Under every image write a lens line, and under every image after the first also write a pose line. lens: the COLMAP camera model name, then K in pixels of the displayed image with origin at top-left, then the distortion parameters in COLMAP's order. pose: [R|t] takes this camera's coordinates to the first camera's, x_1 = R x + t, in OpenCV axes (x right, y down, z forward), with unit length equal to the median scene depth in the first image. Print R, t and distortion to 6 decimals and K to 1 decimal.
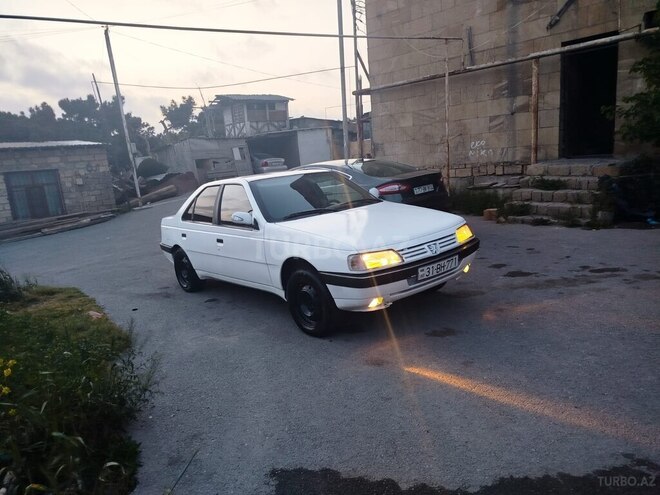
lens RADIAL K [[455.9, 0, 330.0], [0, 455.9, 247.5], [0, 0, 1]] dist [0.058168, -0.061334]
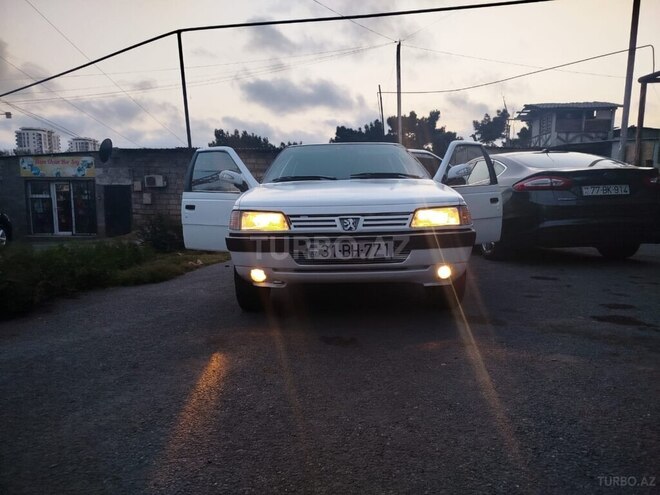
lens RADIAL K [[455.9, 0, 330.0], [0, 455.9, 247.5], [0, 0, 1]] dist [0.058168, -0.061334]
pose [[0.754002, 0.153081, -0.638786, 0.479715], [-0.181669, 0.983132, 0.021165, 0.021417], [0.631251, 0.100089, 0.769093, 0.309016]]
